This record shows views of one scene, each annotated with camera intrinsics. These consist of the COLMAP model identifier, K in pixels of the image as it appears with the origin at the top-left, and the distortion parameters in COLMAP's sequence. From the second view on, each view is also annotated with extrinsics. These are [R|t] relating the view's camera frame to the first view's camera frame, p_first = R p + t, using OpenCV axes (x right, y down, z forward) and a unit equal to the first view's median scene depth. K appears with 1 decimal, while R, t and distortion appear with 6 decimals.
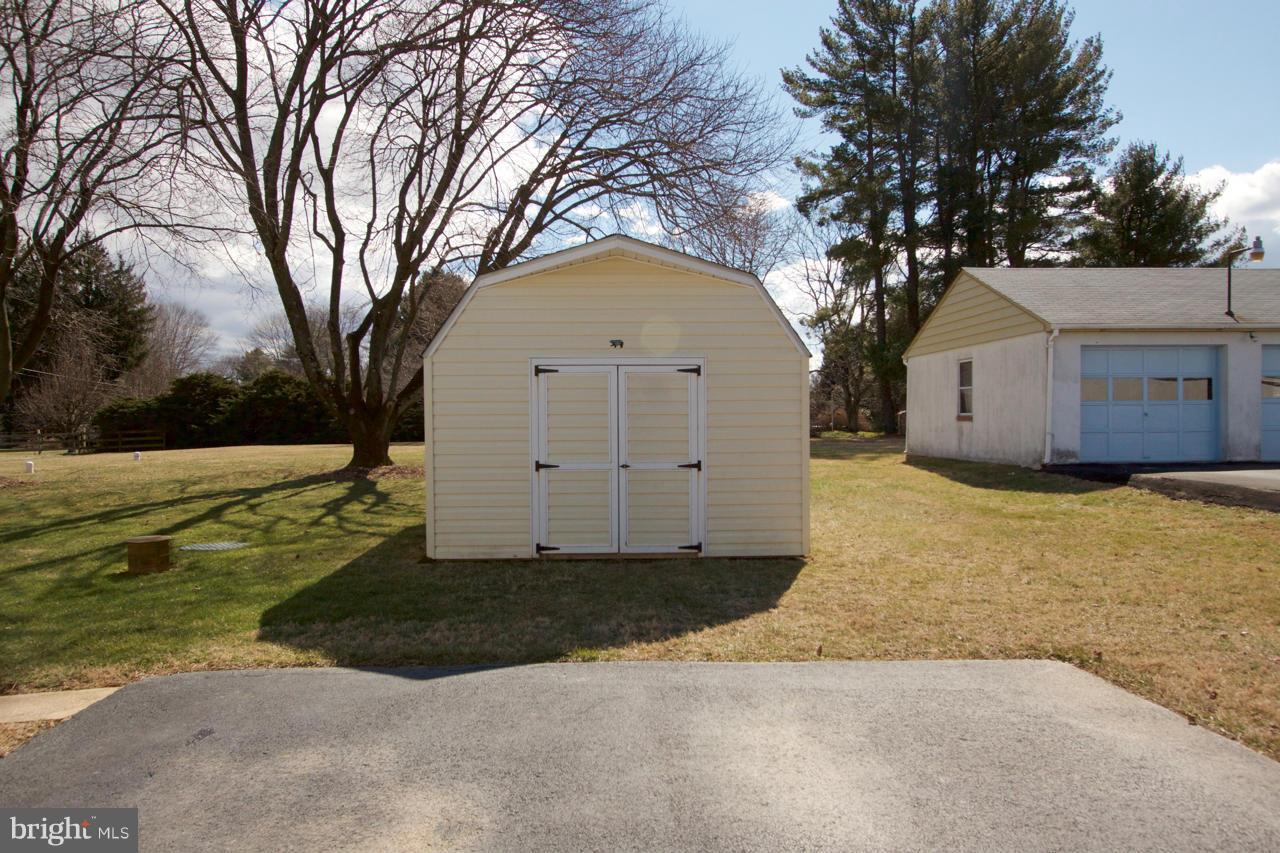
lens RADIAL K [[953.3, 0, 640.0], [0, 953.3, 426.5], [0, 0, 1]] dist [0.027651, -0.001667]
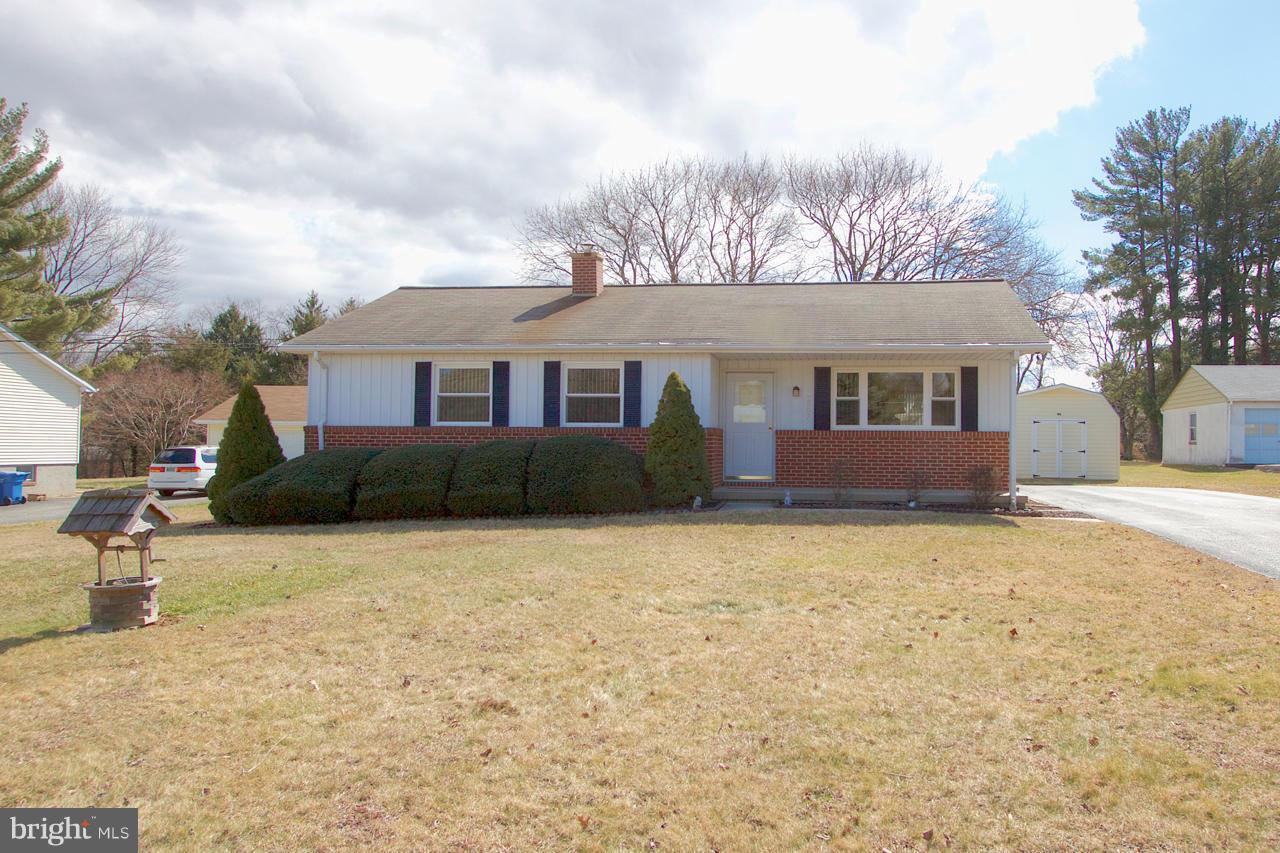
lens RADIAL K [[1098.1, 0, 640.0], [0, 1098.1, 426.5], [0, 0, 1]] dist [-0.020250, -0.002656]
pose [[0.980726, 0.012017, -0.195017, -0.147193], [-0.017961, 0.999426, -0.028740, 0.018850], [0.194559, 0.031689, 0.980379, -0.625073]]
